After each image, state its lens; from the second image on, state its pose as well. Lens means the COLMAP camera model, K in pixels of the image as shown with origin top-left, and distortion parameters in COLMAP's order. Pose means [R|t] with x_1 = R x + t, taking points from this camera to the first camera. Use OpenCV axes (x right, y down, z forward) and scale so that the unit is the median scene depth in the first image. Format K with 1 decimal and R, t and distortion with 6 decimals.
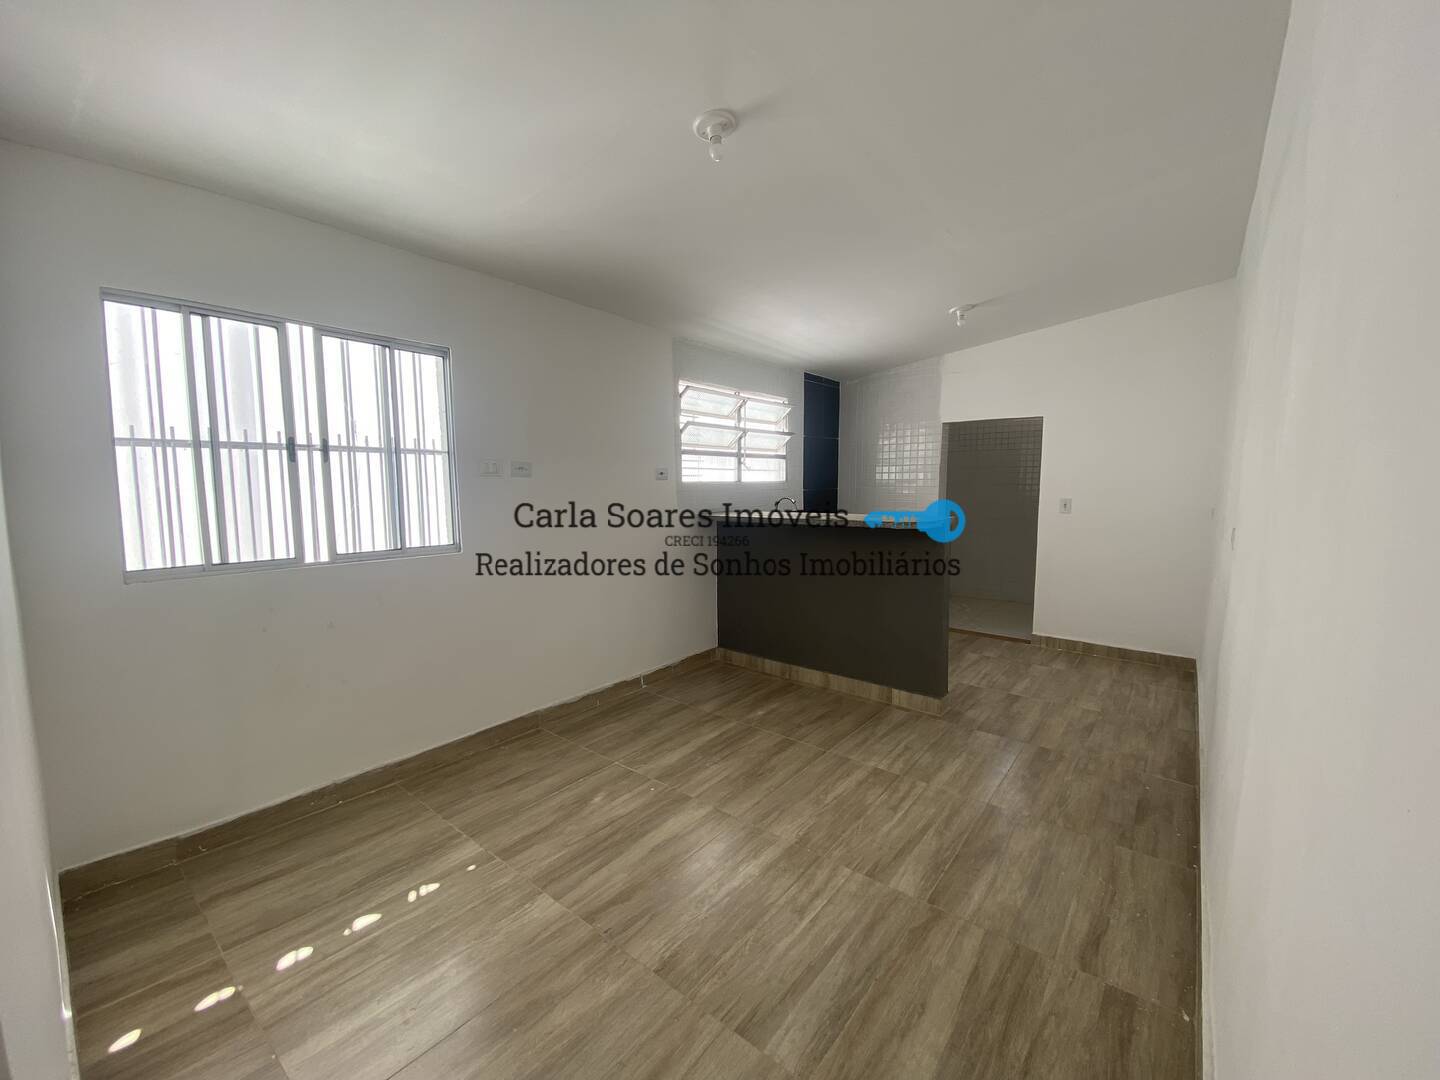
lens RADIAL K [[585.0, 0, 720.6], [0, 585.0, 535.1], [0, 0, 1]] dist [-0.010885, -0.004505]
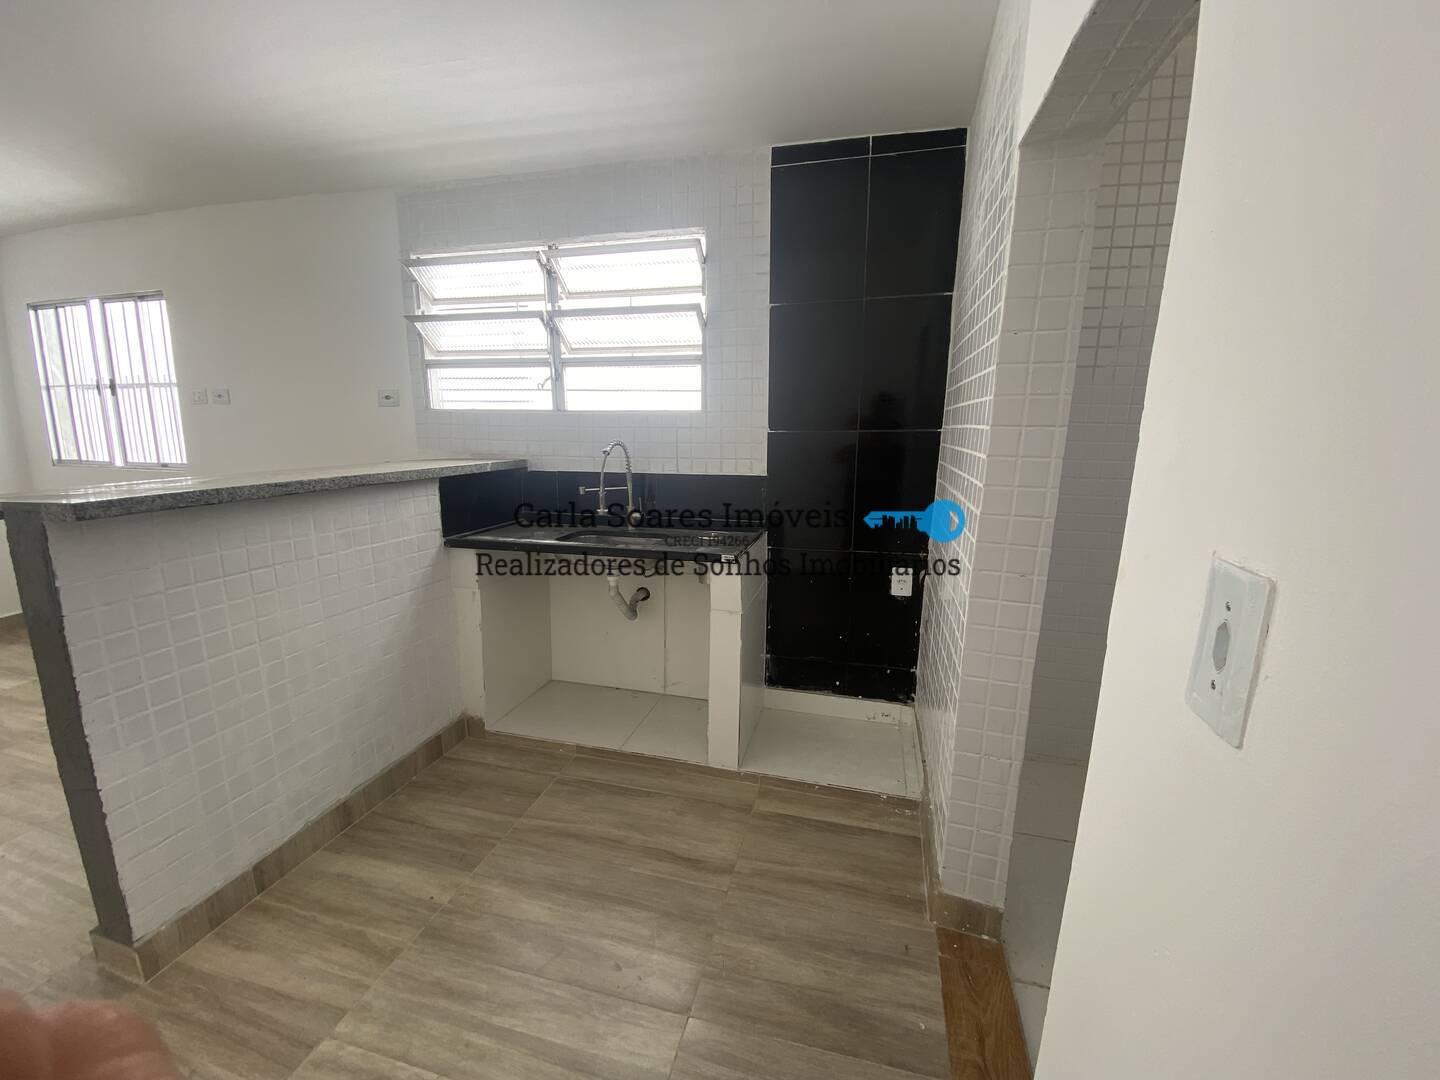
lens RADIAL K [[585.0, 0, 714.6], [0, 585.0, 541.3], [0, 0, 1]] dist [-0.010885, -0.004505]
pose [[0.413483, 0.189416, -0.890592, 1.078148], [-0.092027, 0.981807, 0.166090, -0.126040], [0.905849, 0.013283, 0.423392, 1.522056]]
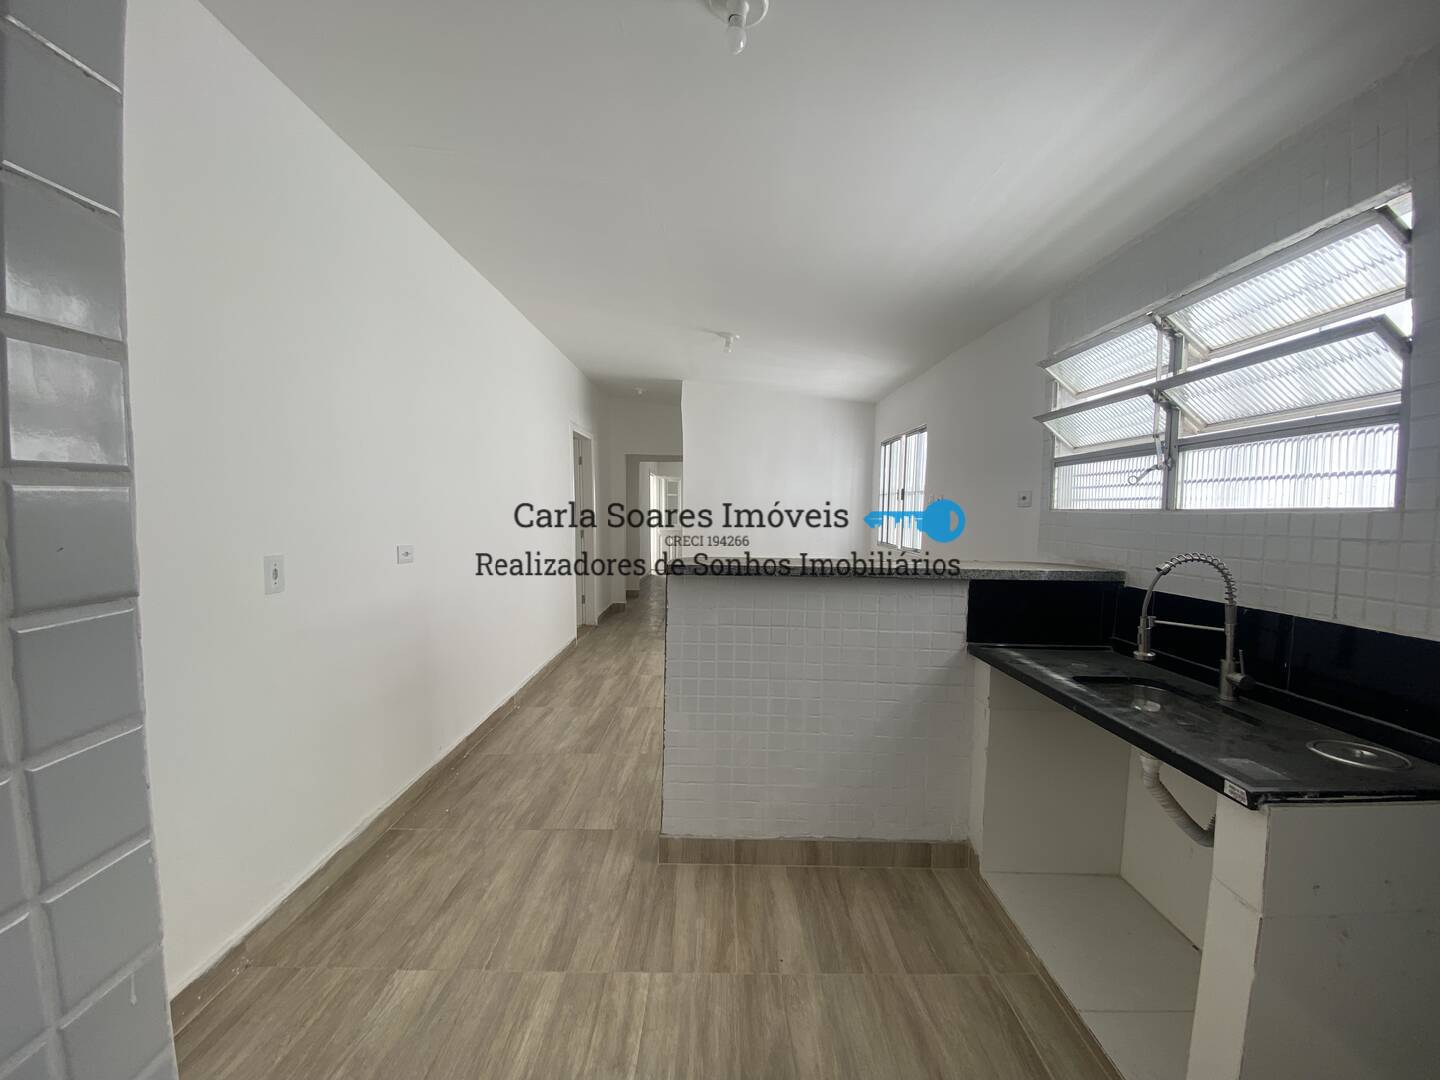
lens RADIAL K [[585.0, 0, 722.1], [0, 585.0, 531.7], [0, 0, 1]] dist [-0.010885, -0.004505]
pose [[-0.783343, 0.020510, -0.621251, 0.931698], [-0.061275, 0.992039, 0.110014, -0.173121], [0.618562, 0.124246, -0.775851, 1.914146]]
